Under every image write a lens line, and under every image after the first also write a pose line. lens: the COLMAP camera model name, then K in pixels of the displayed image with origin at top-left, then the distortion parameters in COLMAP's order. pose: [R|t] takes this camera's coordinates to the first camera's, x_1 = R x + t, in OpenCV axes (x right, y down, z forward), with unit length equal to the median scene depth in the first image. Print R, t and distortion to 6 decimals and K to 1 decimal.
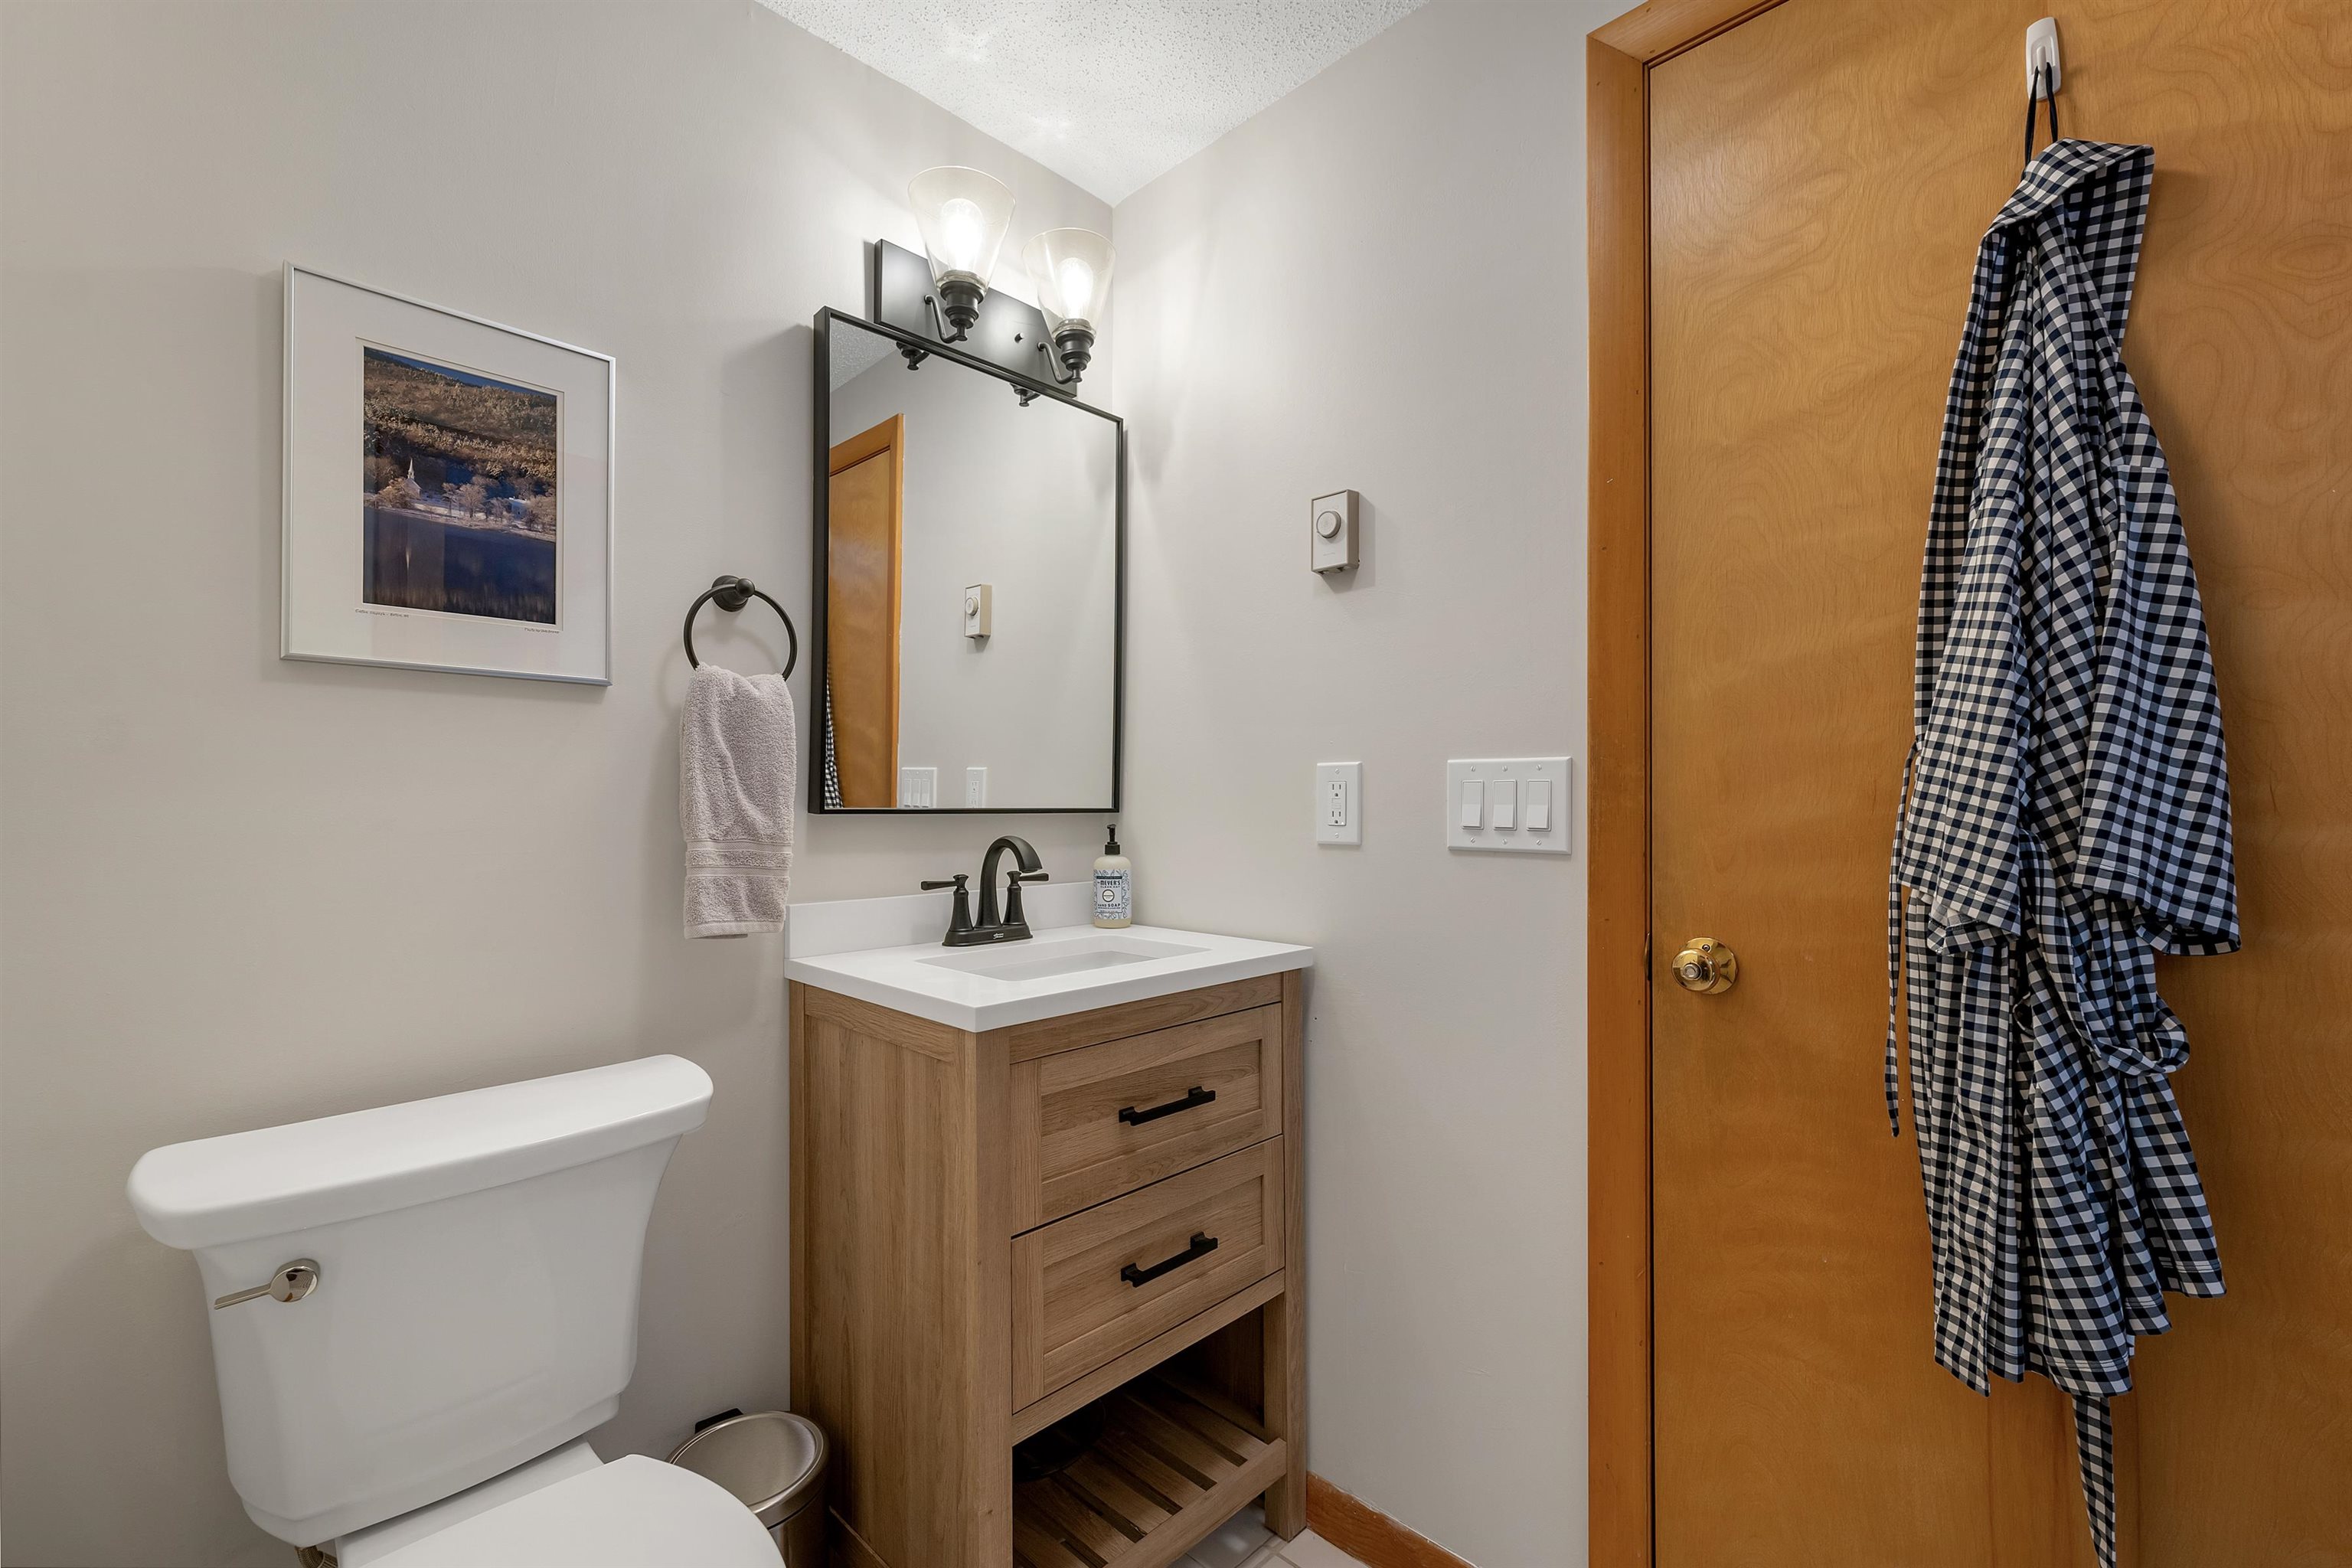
lens RADIAL K [[978.4, 0, 1197.8], [0, 978.4, 795.1], [0, 0, 1]] dist [0.003393, 0.000430]
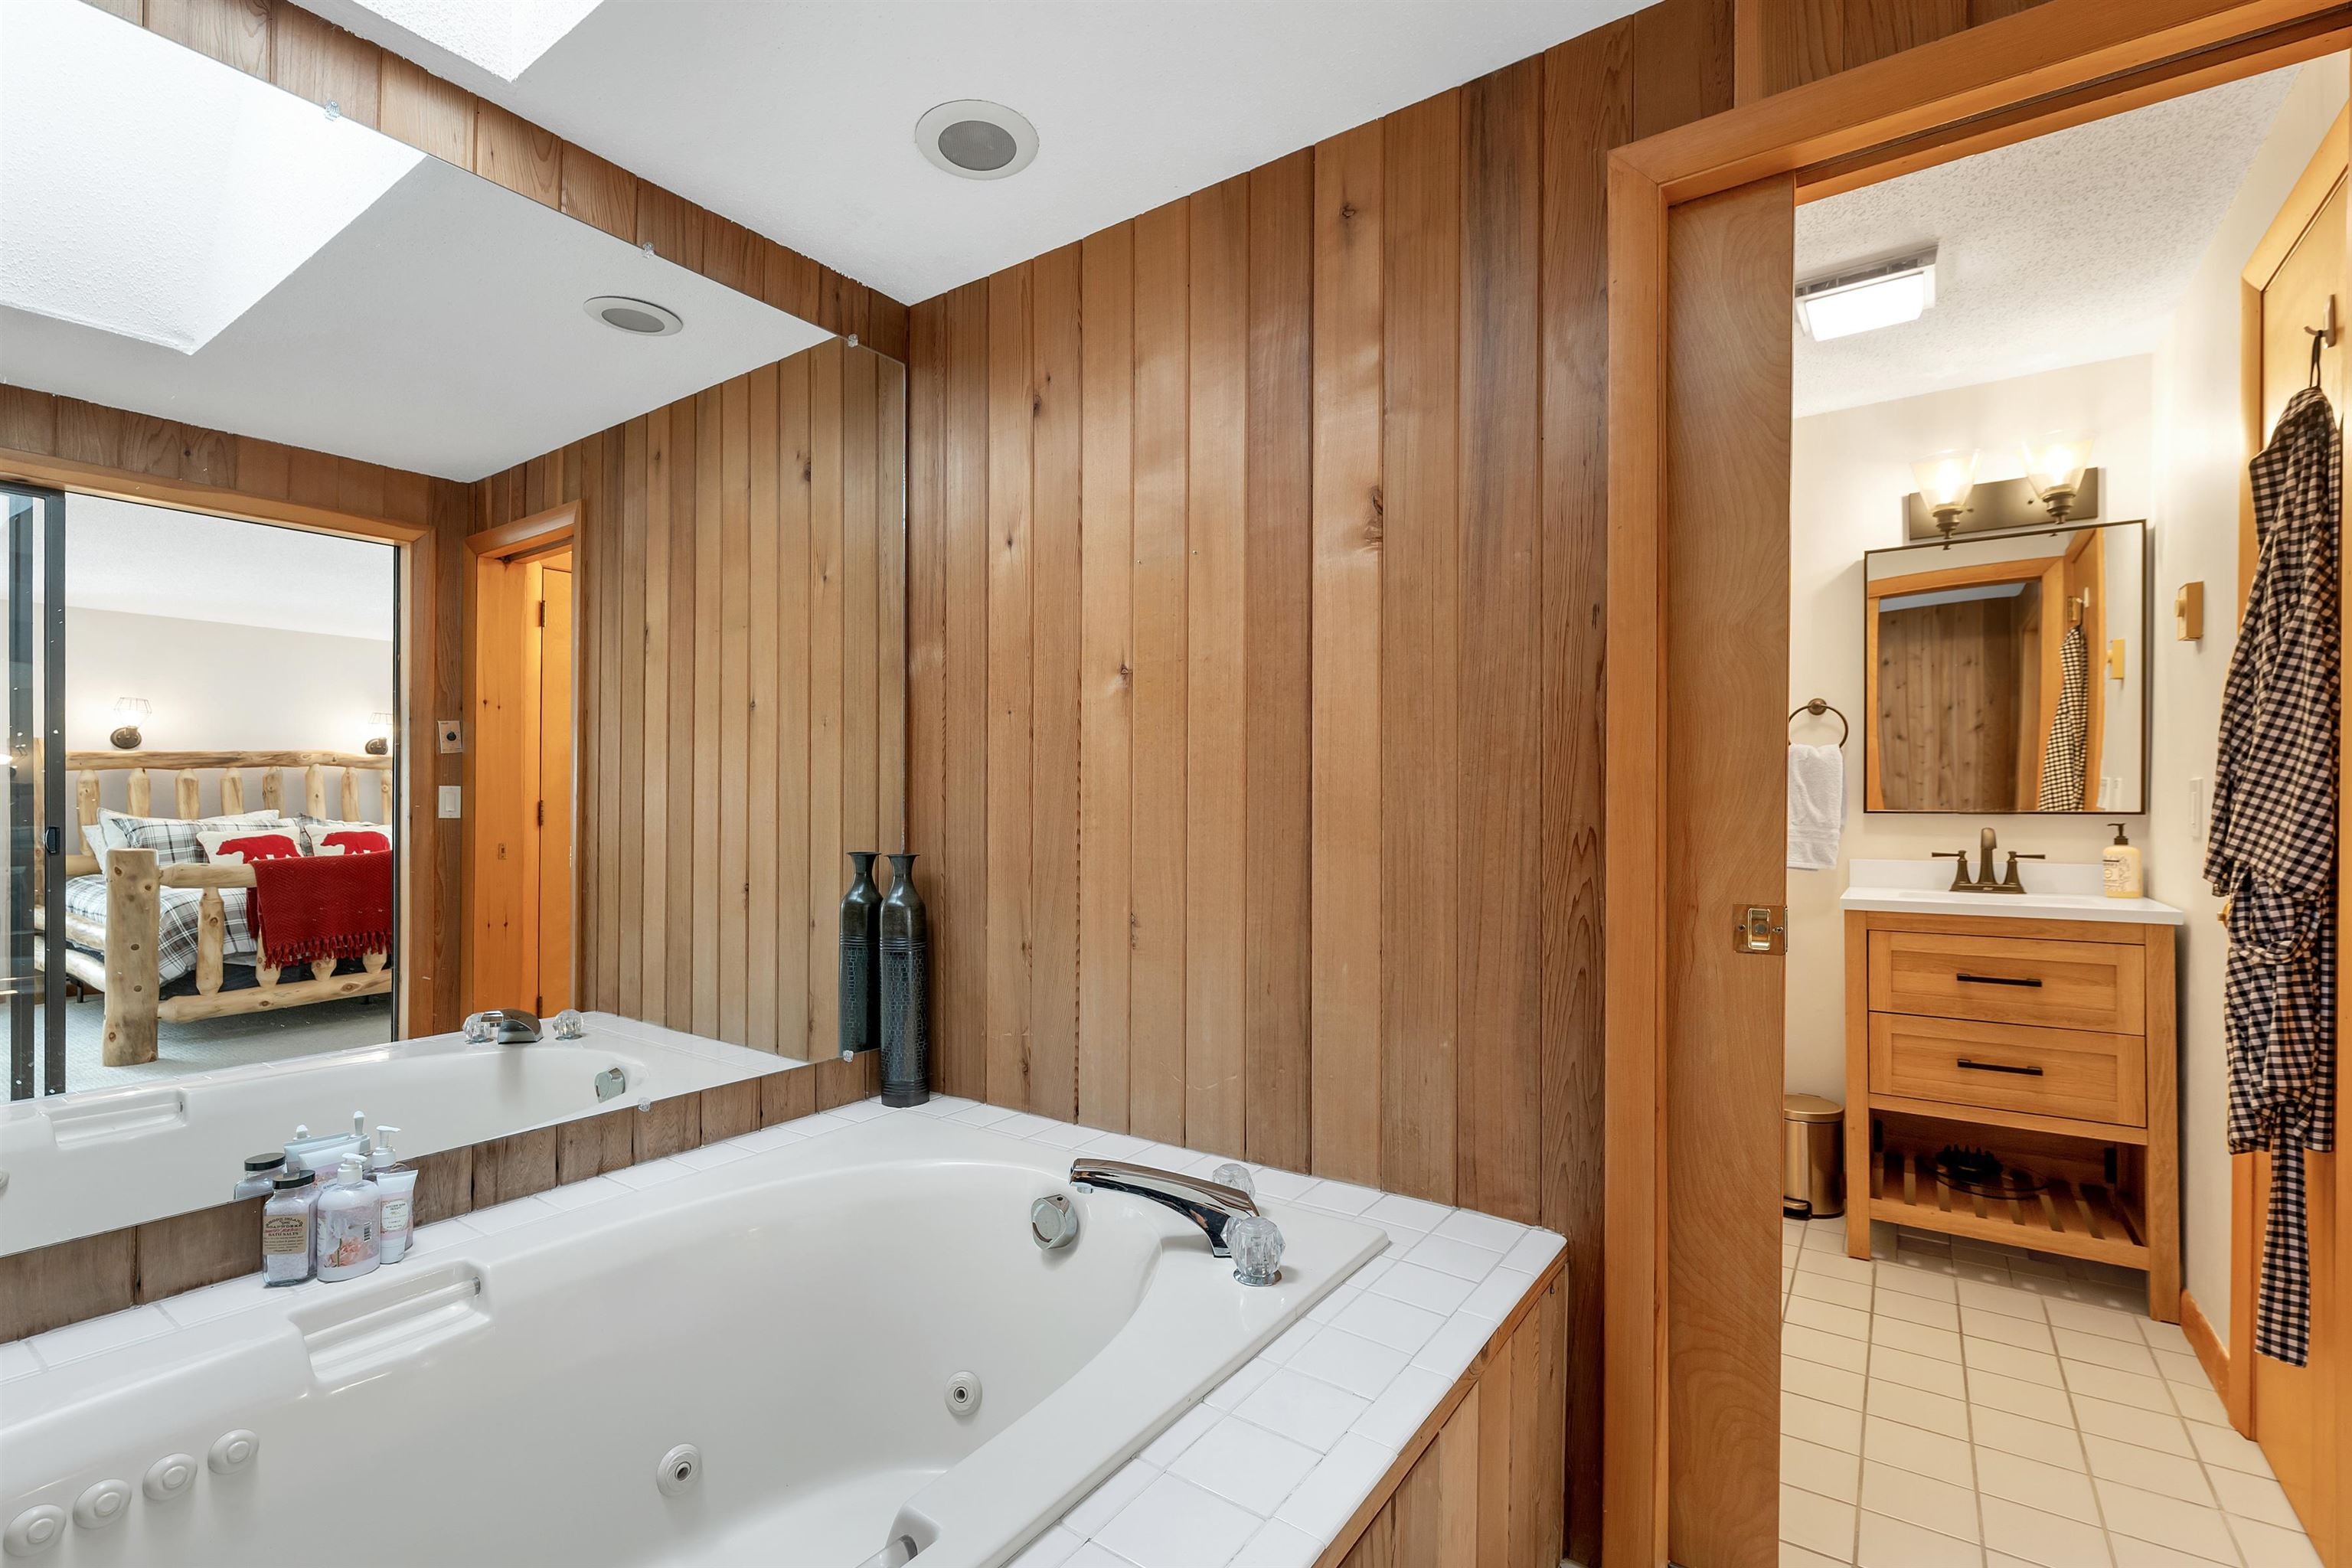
lens RADIAL K [[1017.0, 0, 1167.0], [0, 1017.0, 809.8], [0, 0, 1]] dist [0.004494, -0.001732]
pose [[0.149666, 0.001109, -0.988736, 1.540970], [0.009230, 0.999954, 0.002519, -0.005745], [0.988693, -0.009503, 0.149649, -0.736148]]
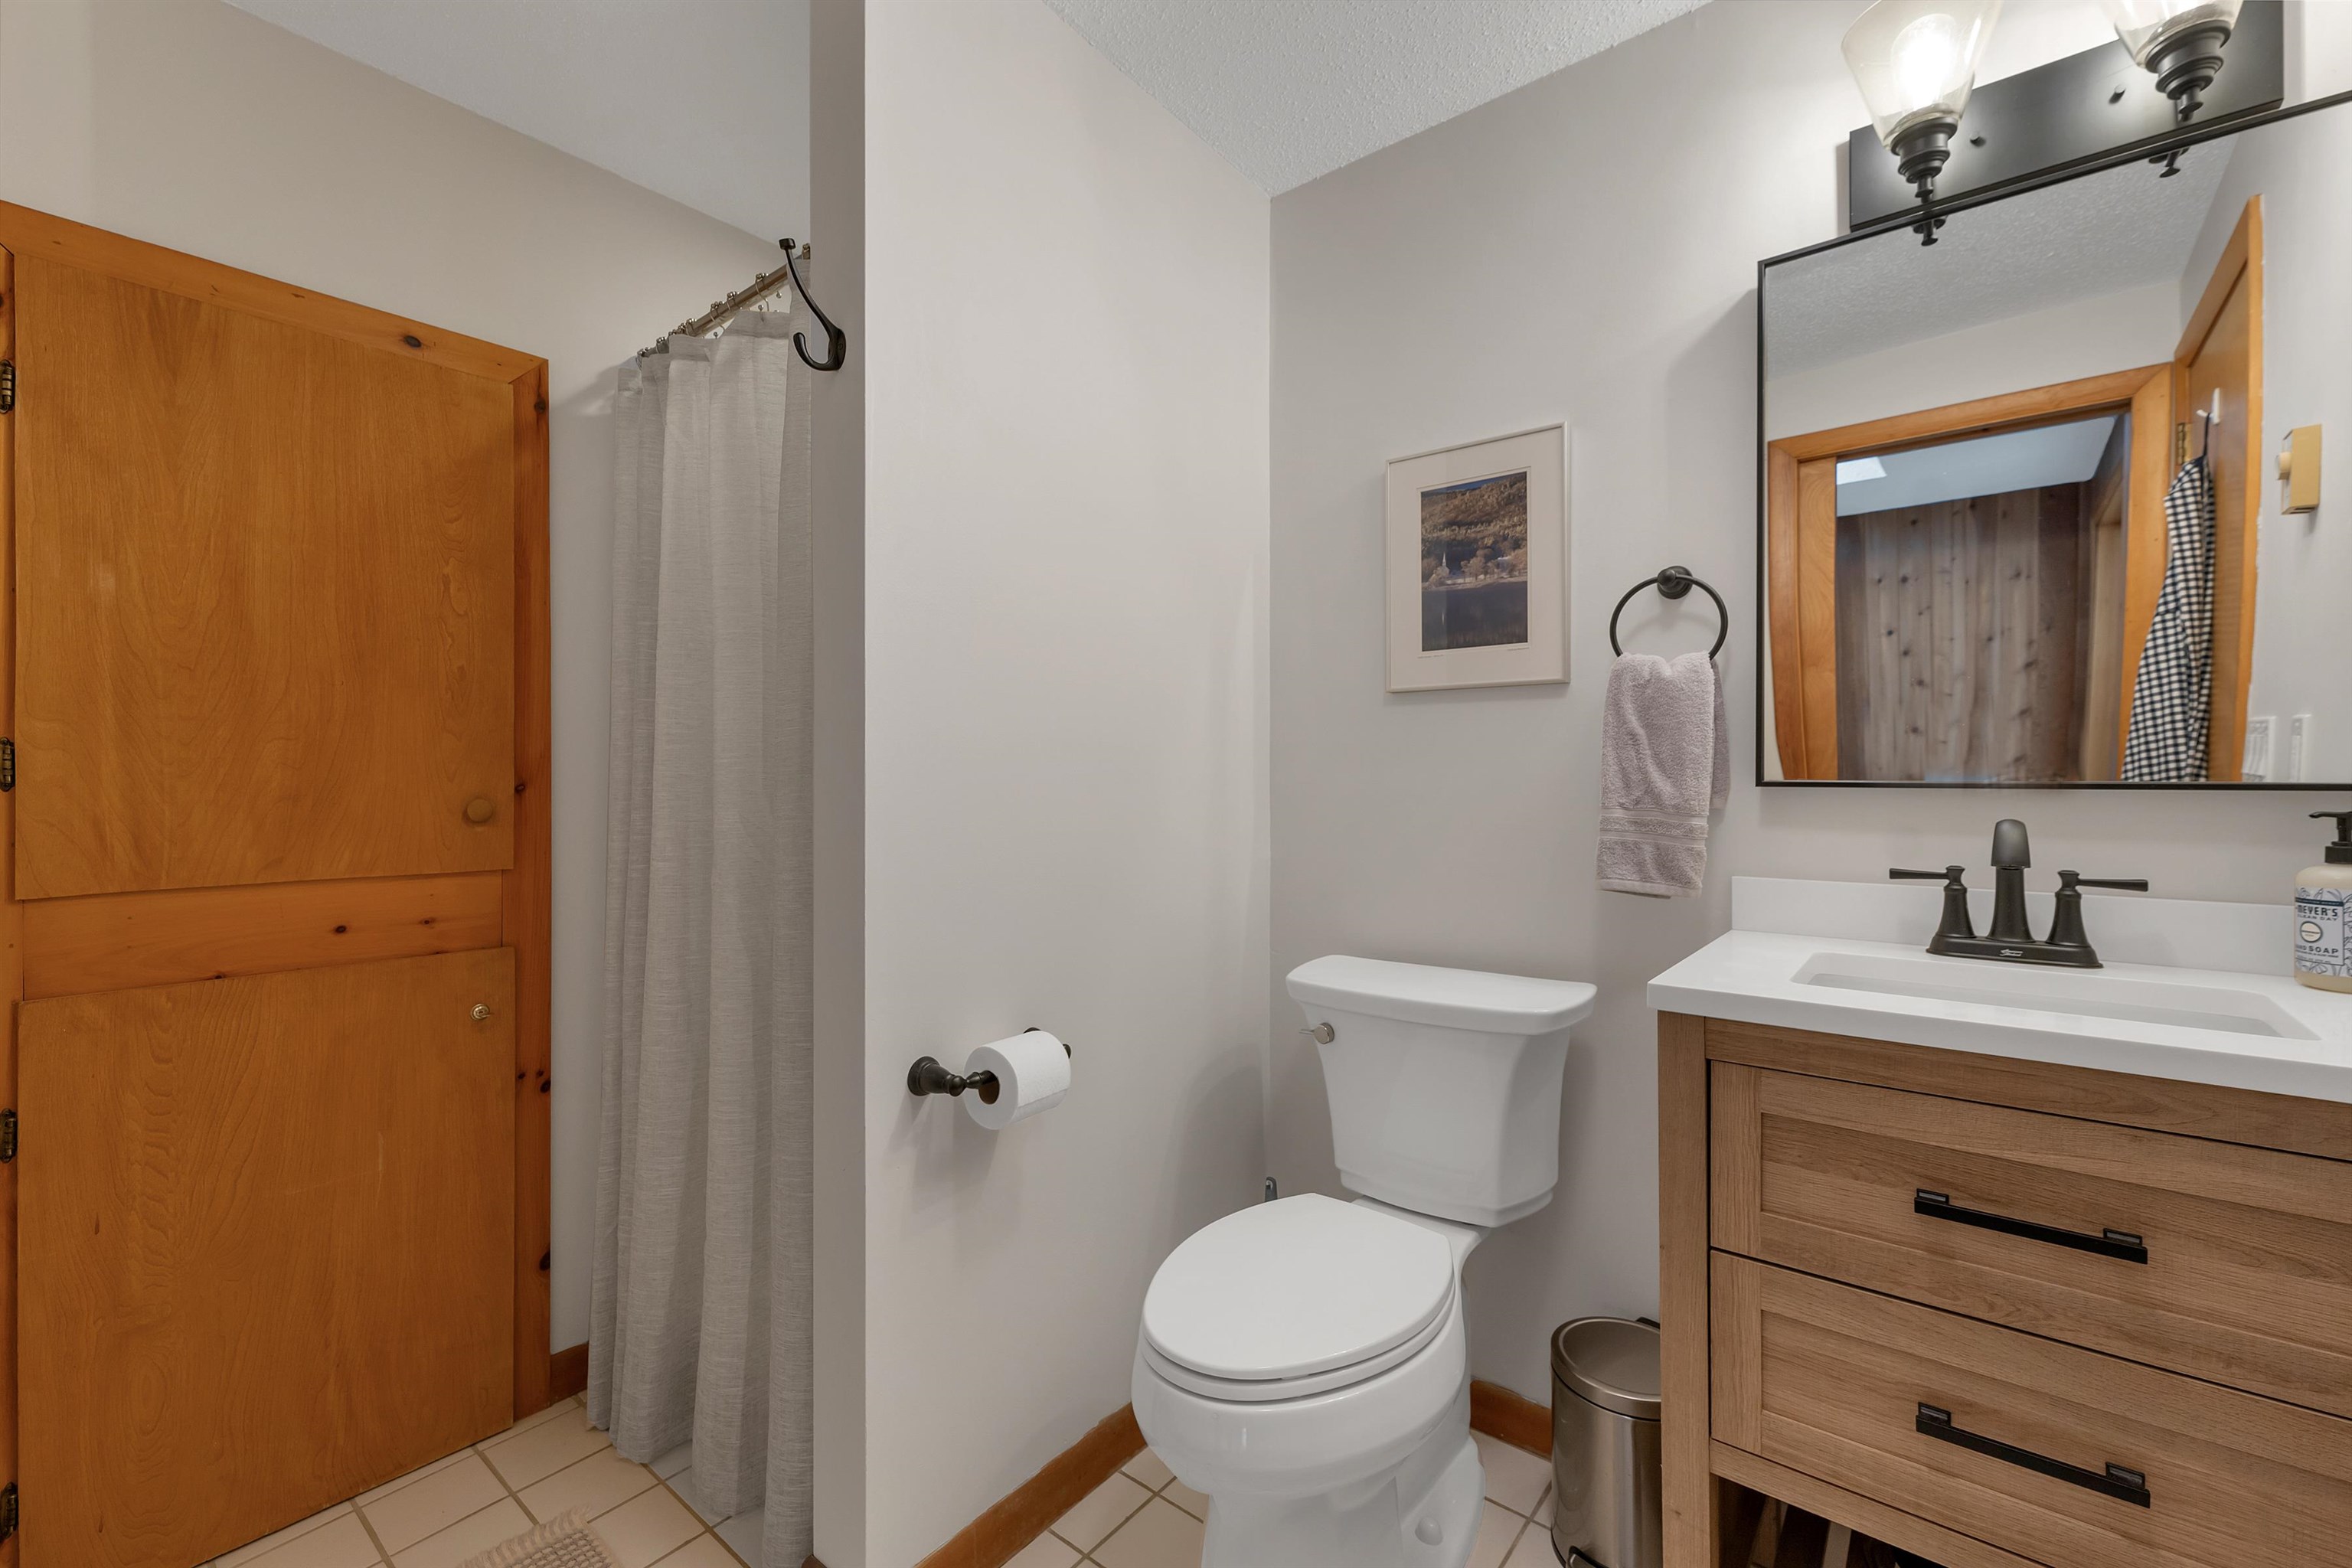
lens RADIAL K [[978.4, 0, 1159.6], [0, 978.4, 782.9], [0, 0, 1]] dist [0.003393, 0.000430]
pose [[0.086580, 0.005647, -0.996229, 0.585105], [0.009027, 0.999938, 0.006452, 0.004421], [0.996204, -0.009552, 0.086524, 0.351243]]
